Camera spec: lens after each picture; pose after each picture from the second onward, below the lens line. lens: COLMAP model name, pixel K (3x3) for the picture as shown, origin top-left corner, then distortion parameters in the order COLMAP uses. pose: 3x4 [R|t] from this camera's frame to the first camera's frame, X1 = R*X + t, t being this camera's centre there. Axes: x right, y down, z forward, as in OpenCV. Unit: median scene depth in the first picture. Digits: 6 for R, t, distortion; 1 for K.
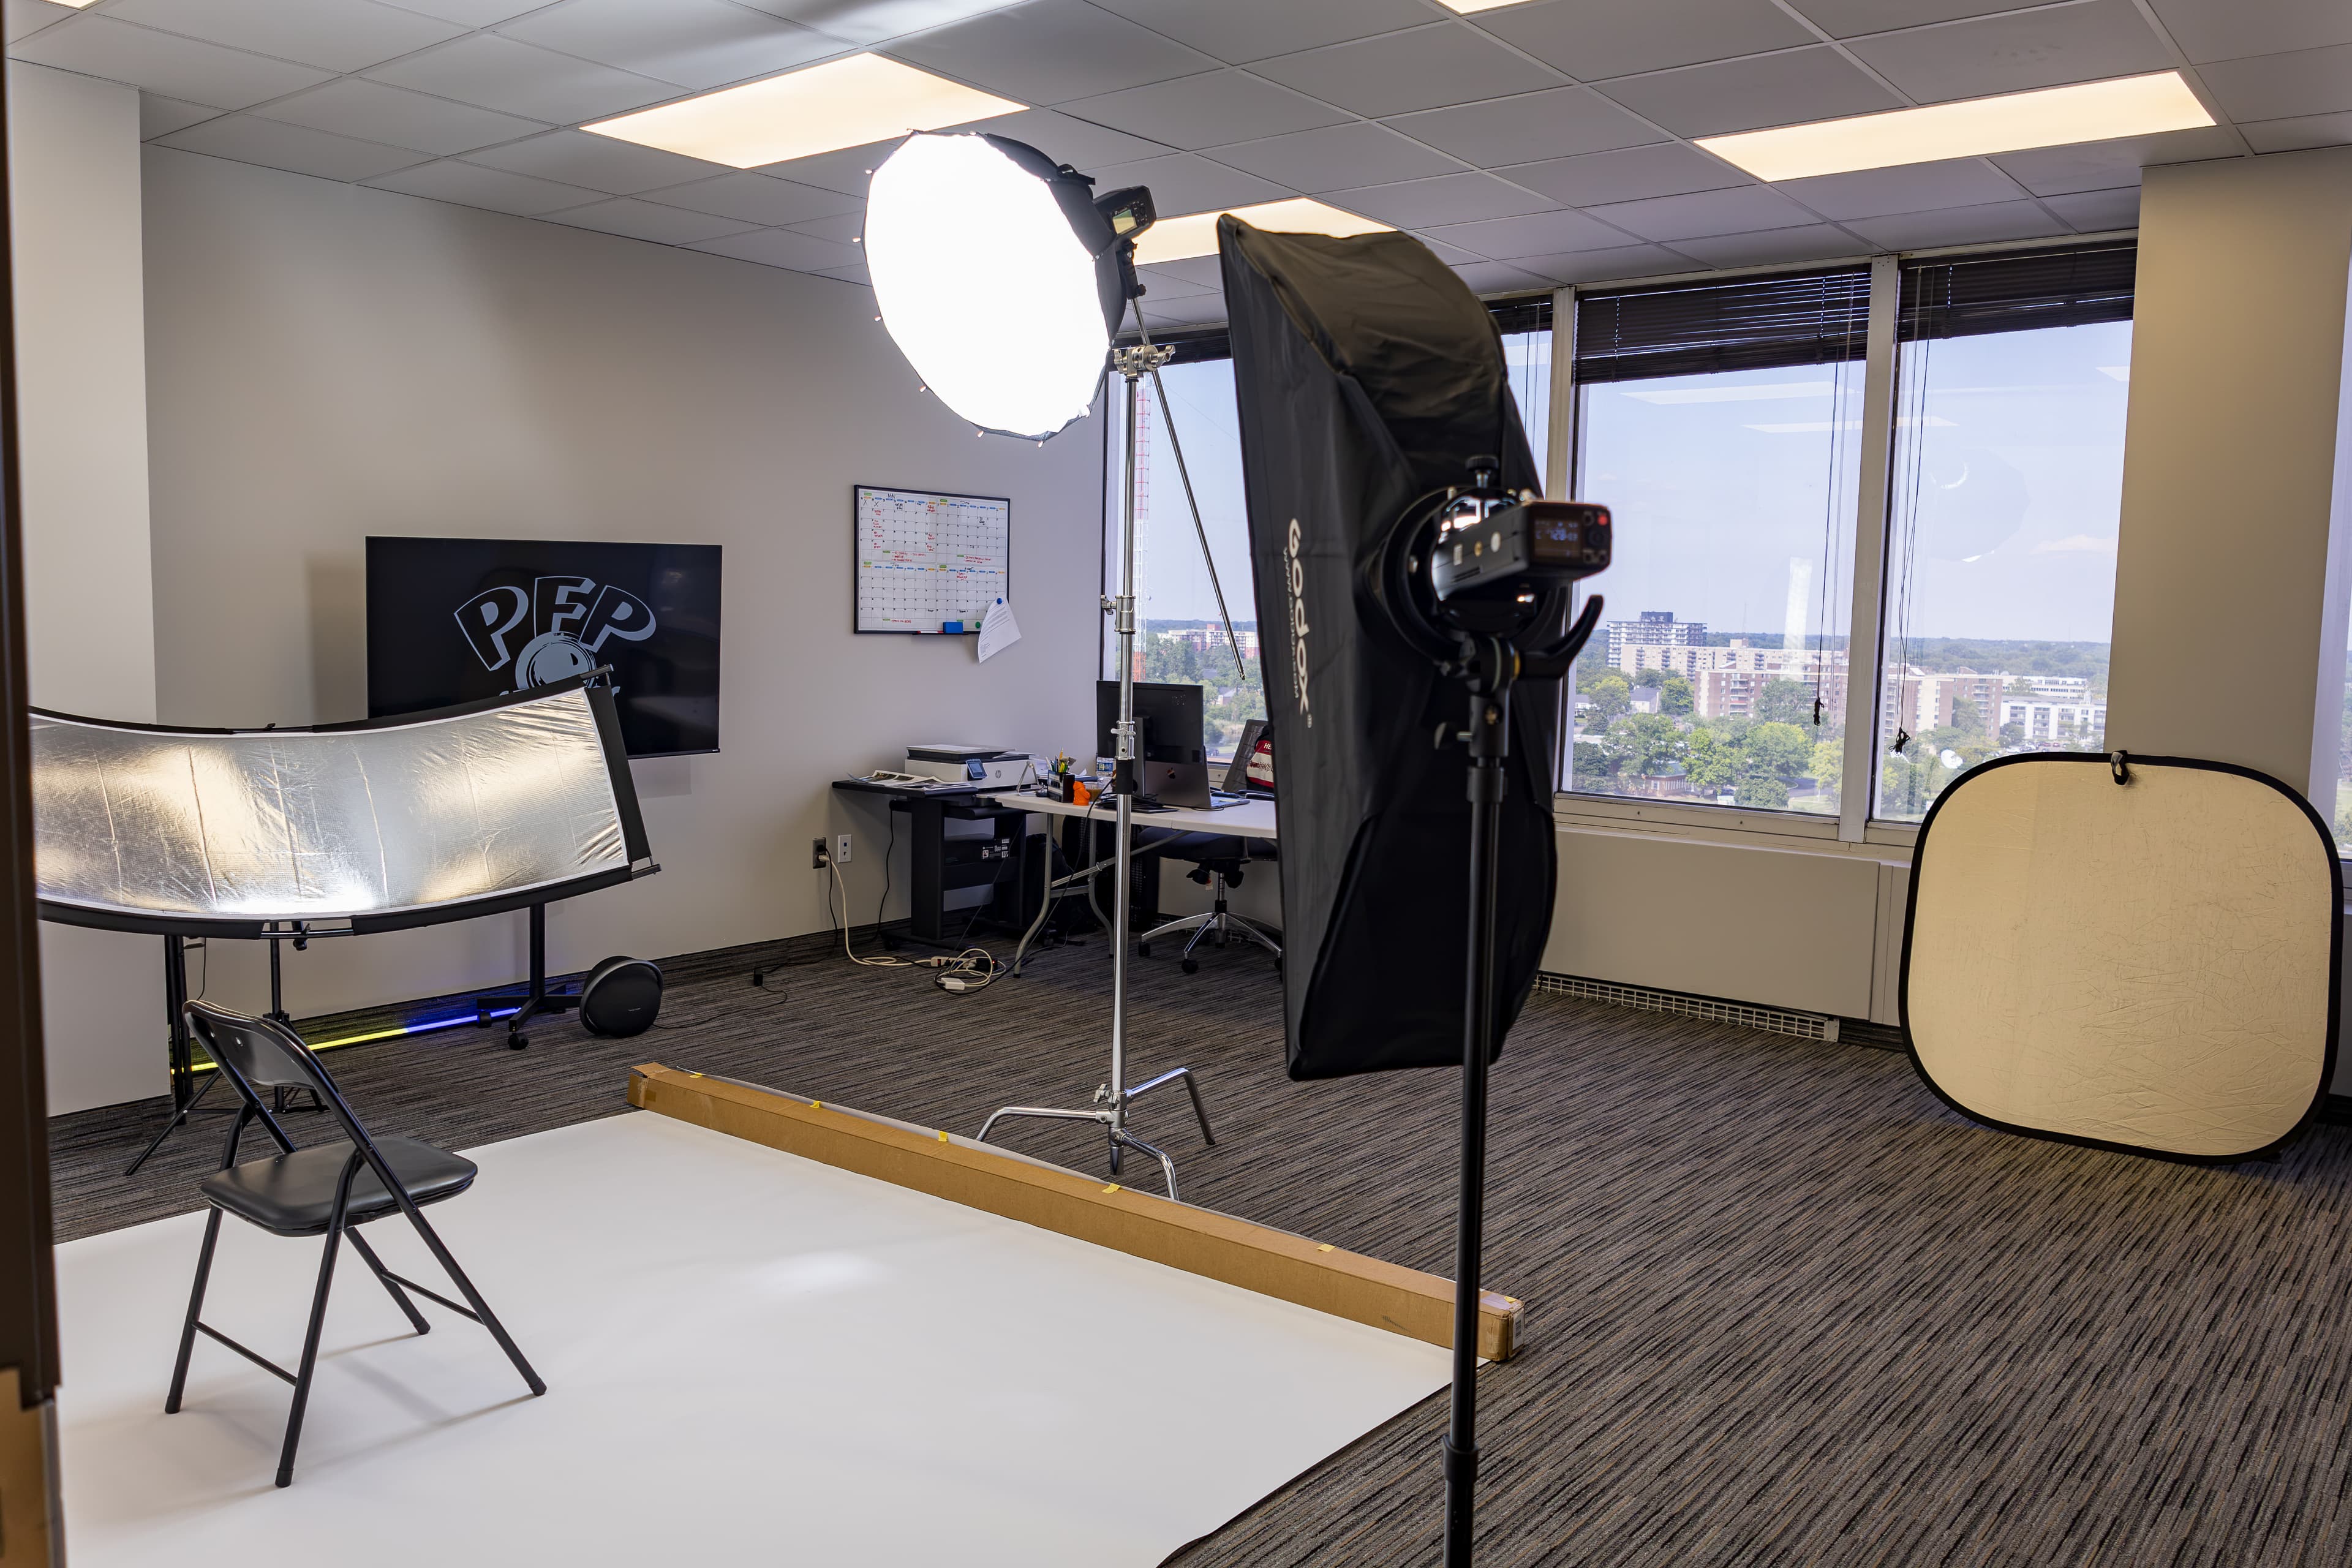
lens RADIAL K [[1802.9, 0, 1176.0], [0, 1802.9, 784.0], [0, 0, 1]] dist [0.049391, 0.000103]
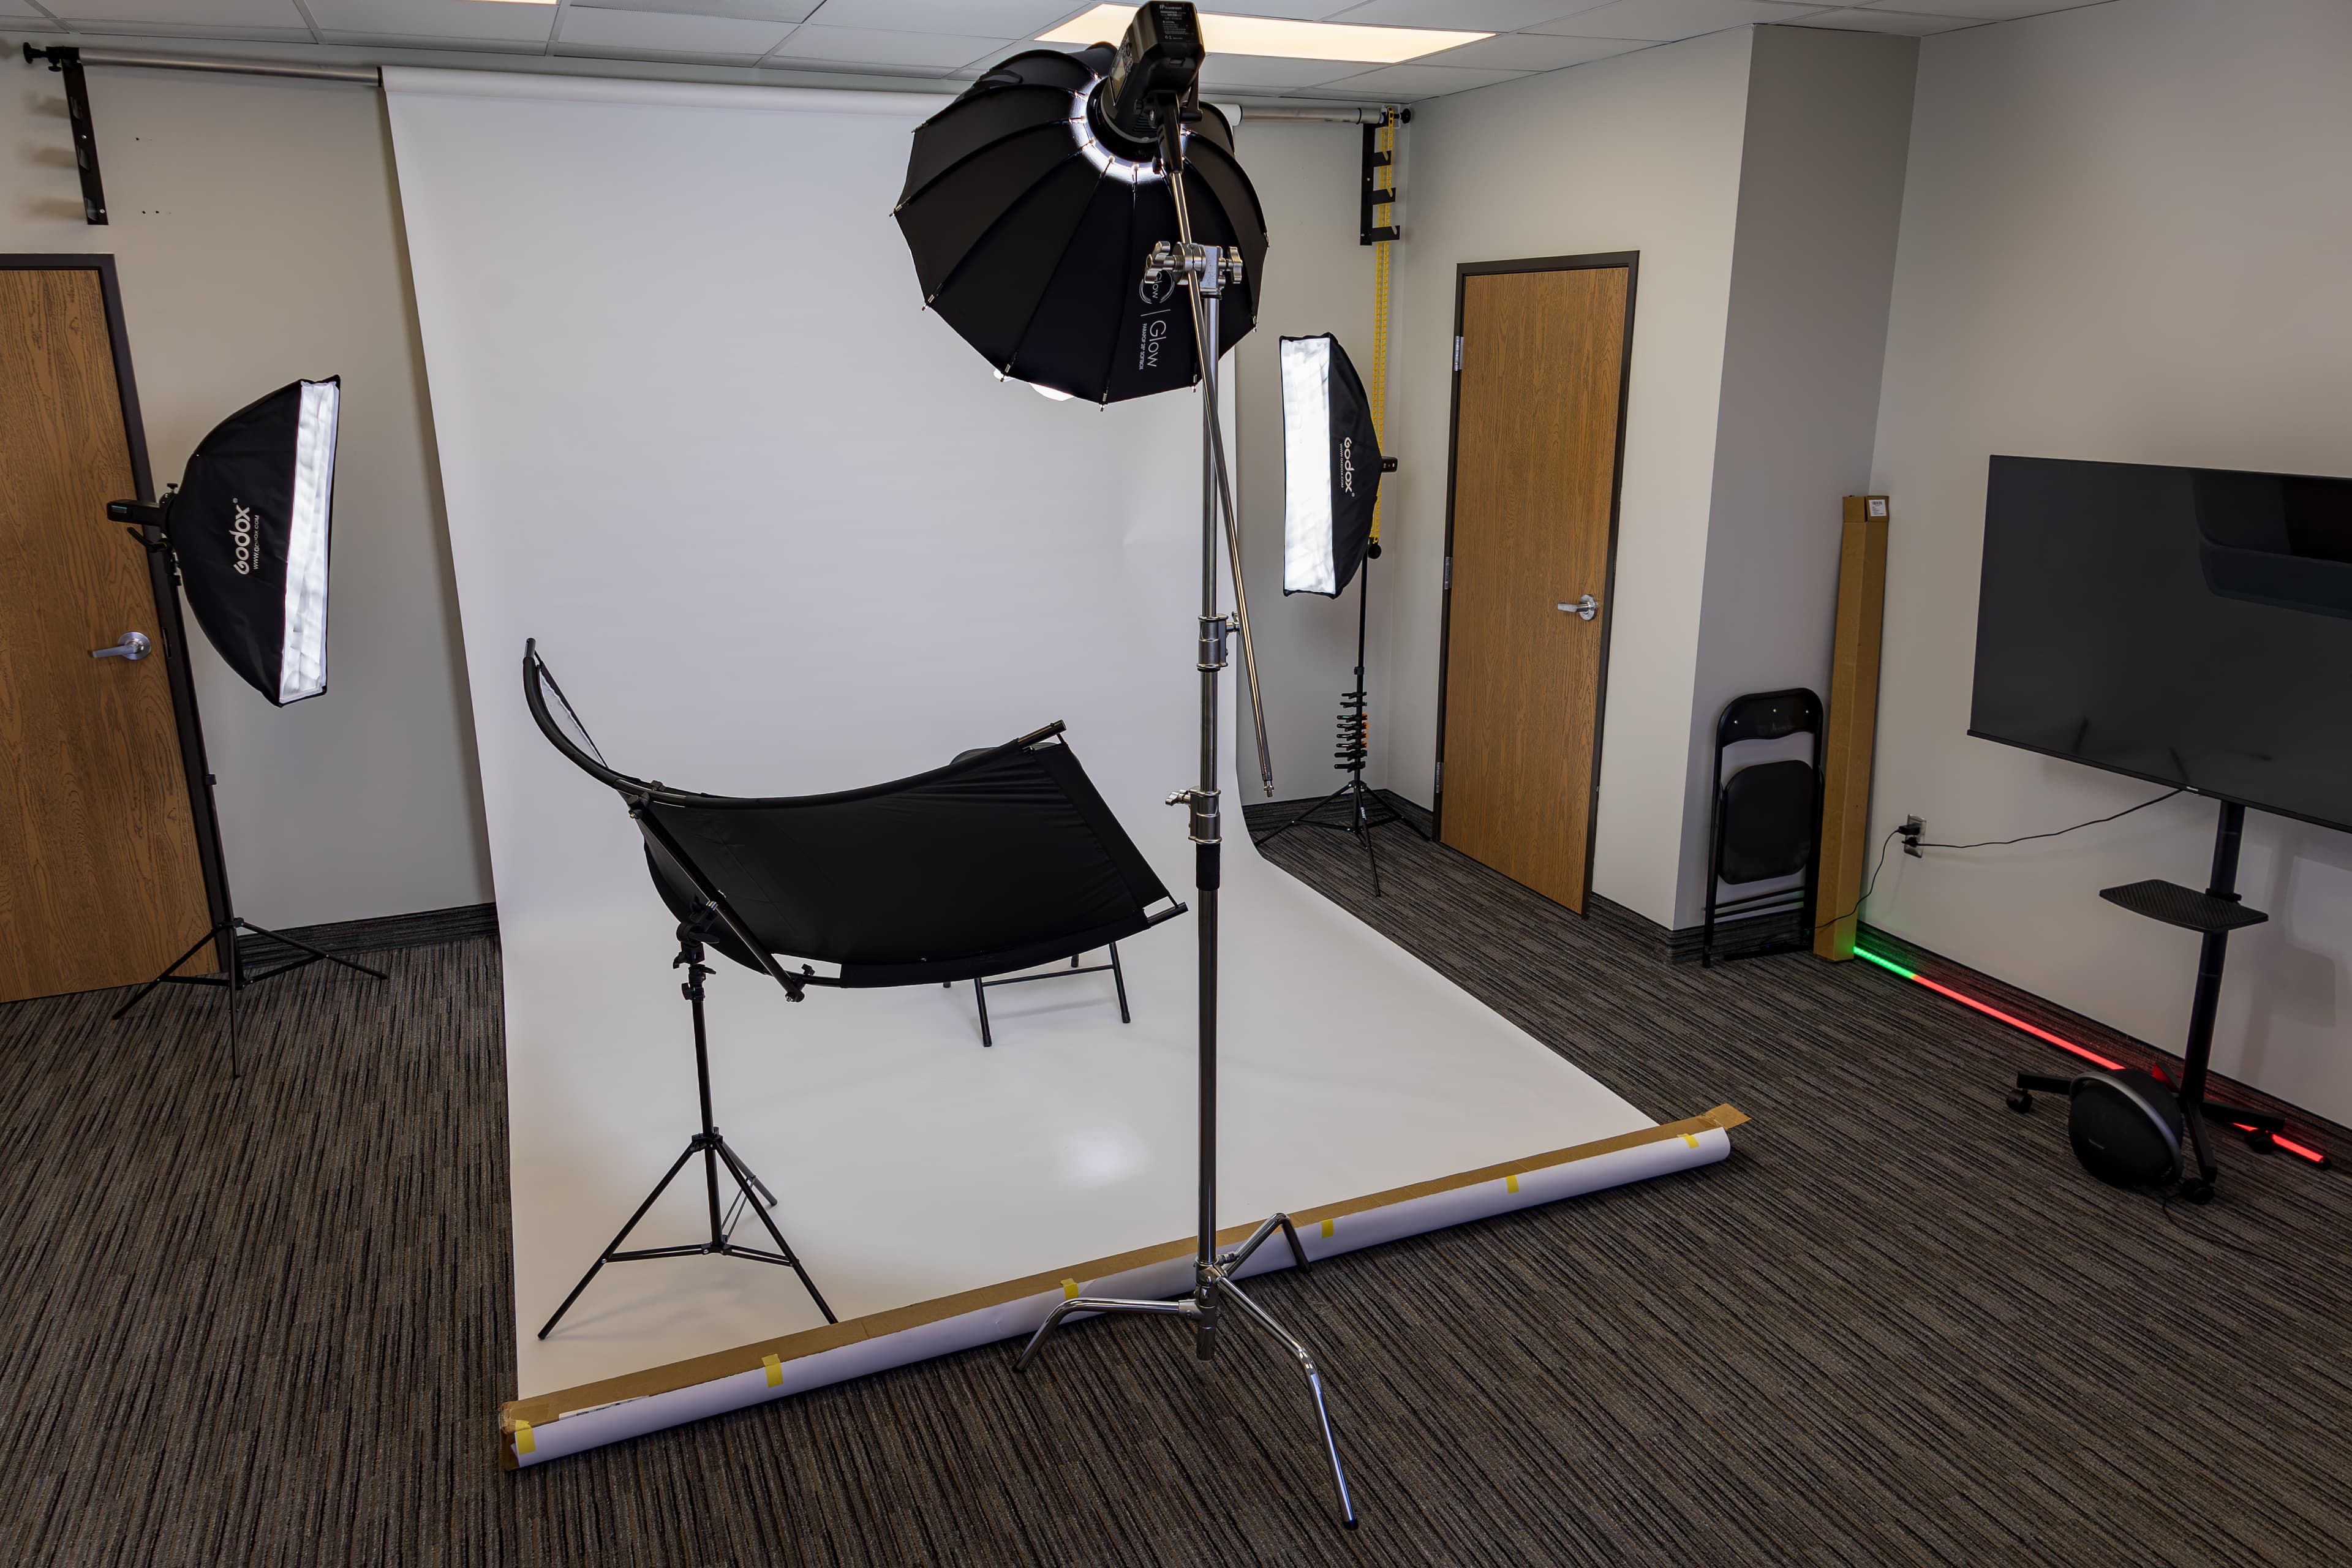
lens RADIAL K [[1615.0, 0, 1168.7], [0, 1615.0, 777.2], [0, 0, 1]] dist [0.045992, -0.042342]
pose [[-0.484128, 0.219980, -0.846894, 0.395167], [-0.089957, 0.950240, 0.298248, -0.173314], [0.870361, 0.220574, -0.440249, 0.967217]]
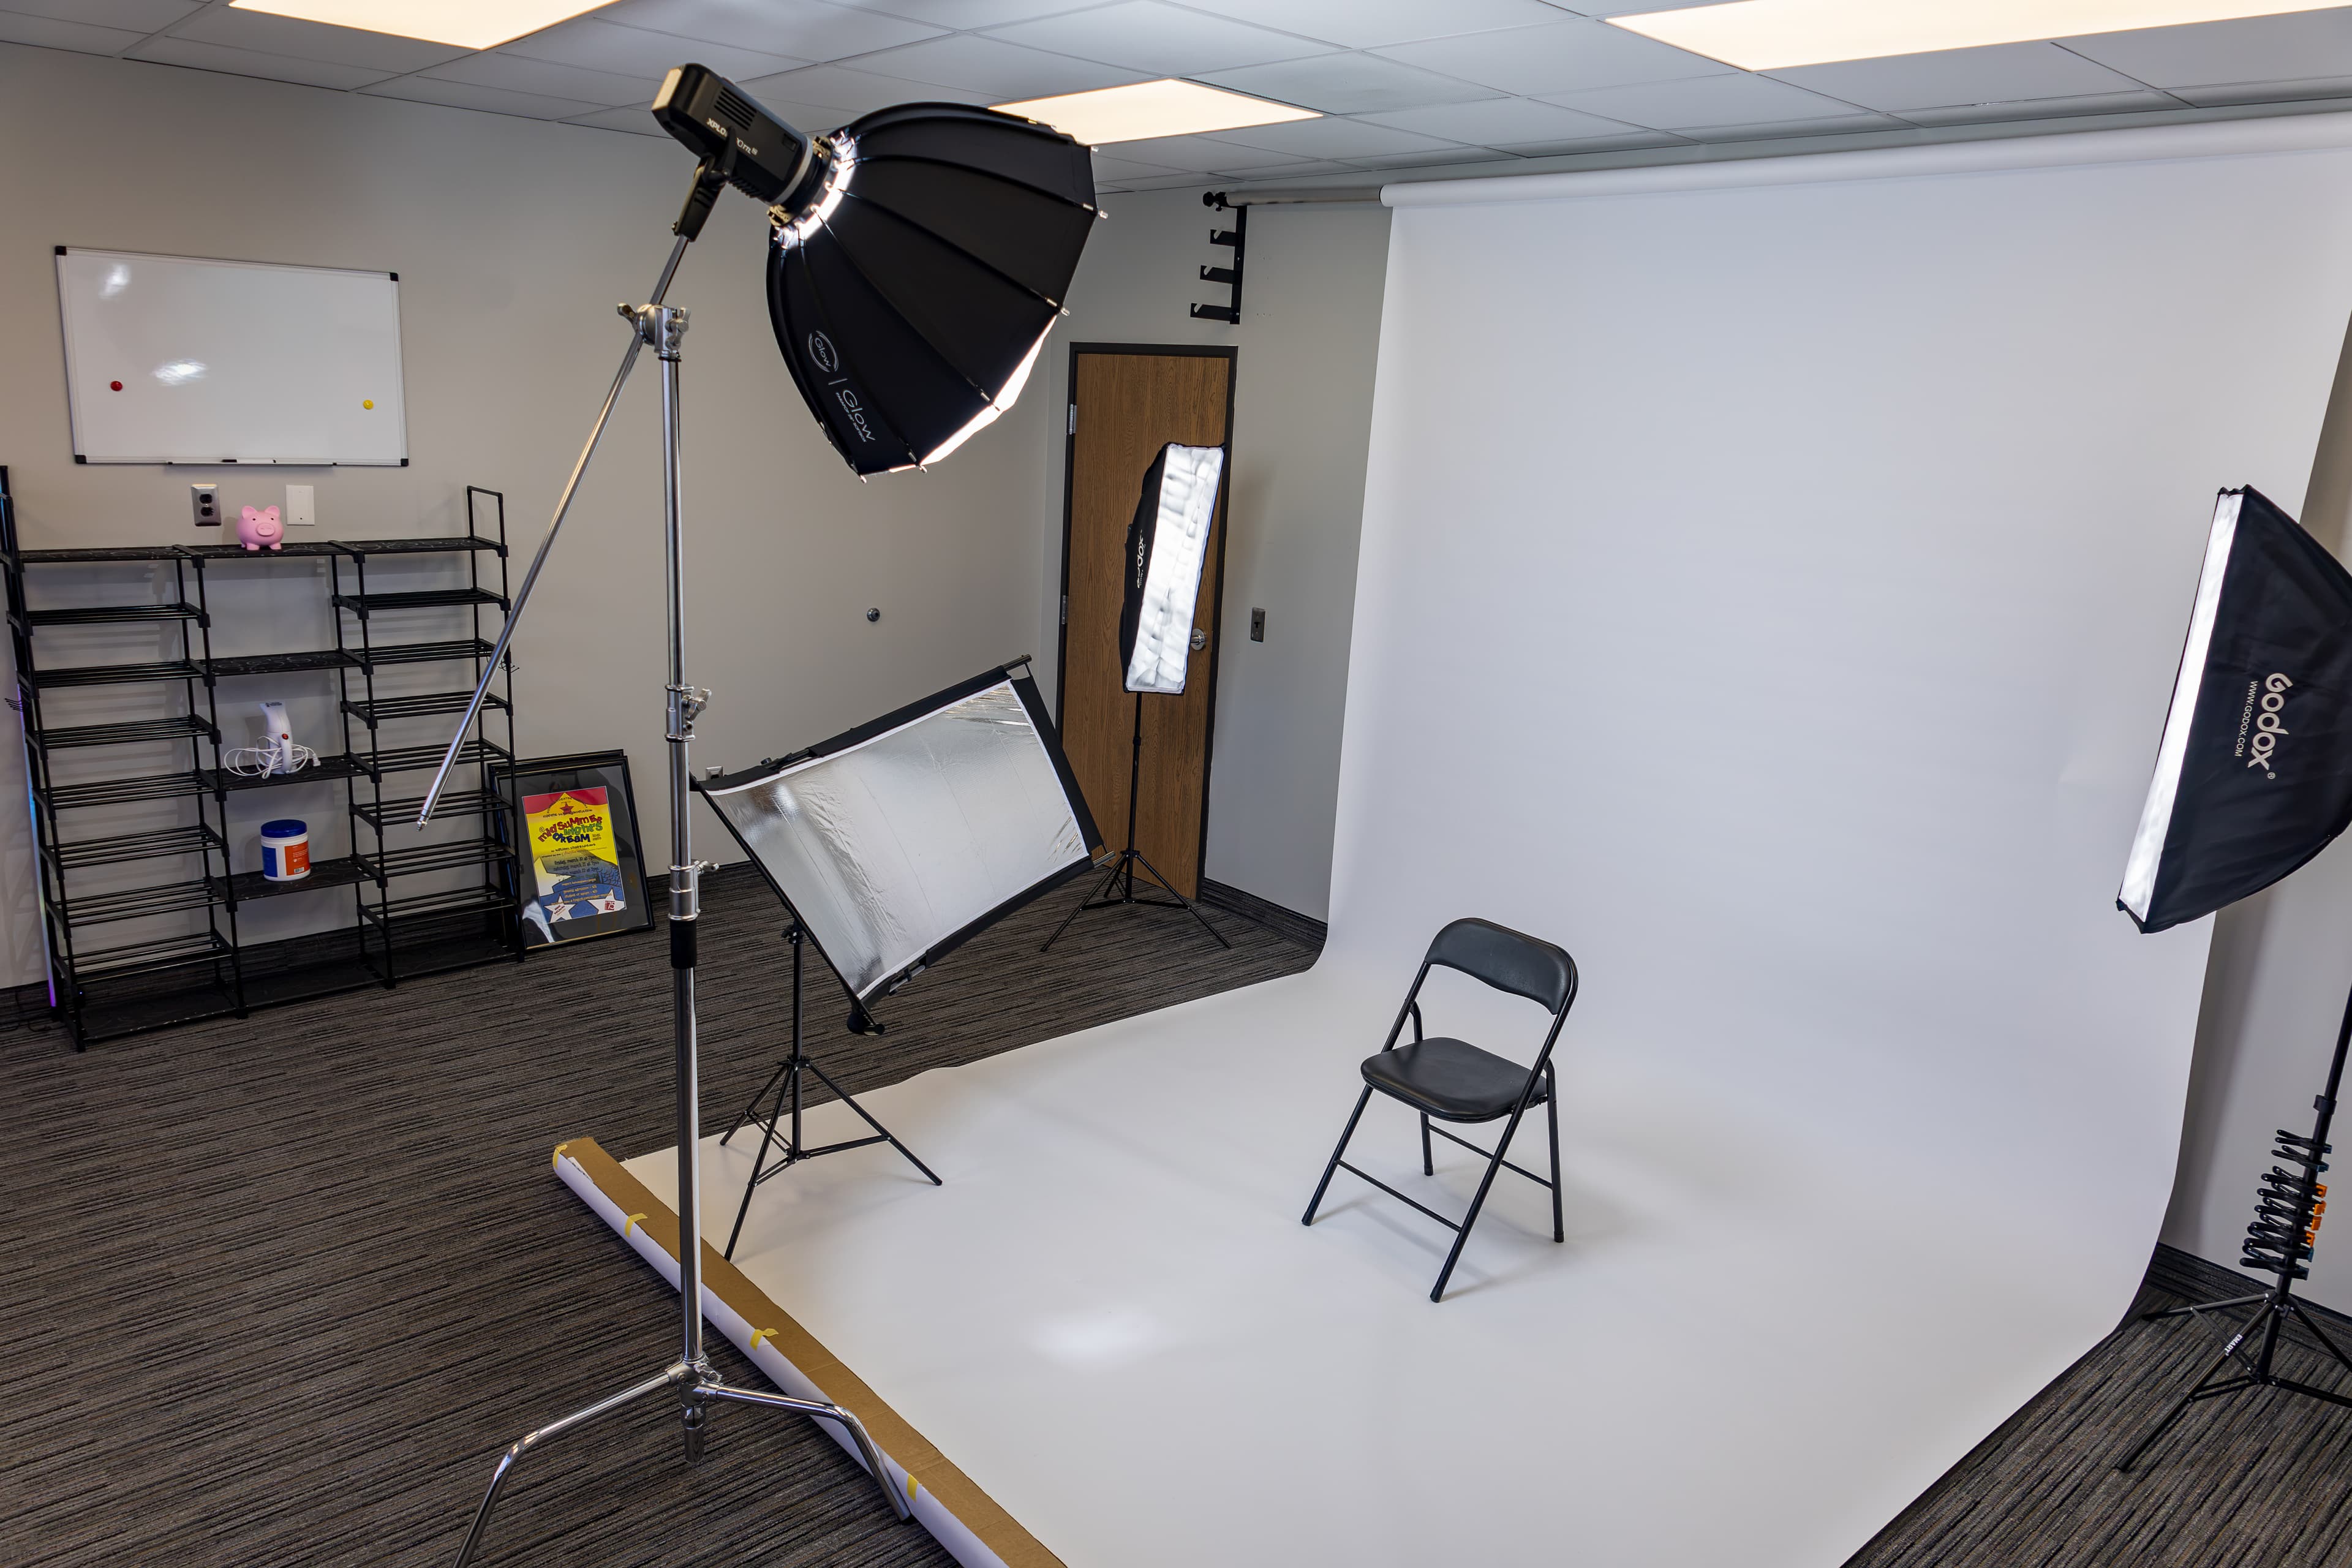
lens RADIAL K [[1610.3, 0, 1176.8], [0, 1610.3, 776.3], [0, 0, 1]] dist [0.042474, -0.037970]
pose [[-0.981798, -0.110993, 0.154119, -0.229913], [-0.053952, 0.941026, 0.334006, -0.214564], [-0.182102, 0.319612, -0.929886, 1.162962]]
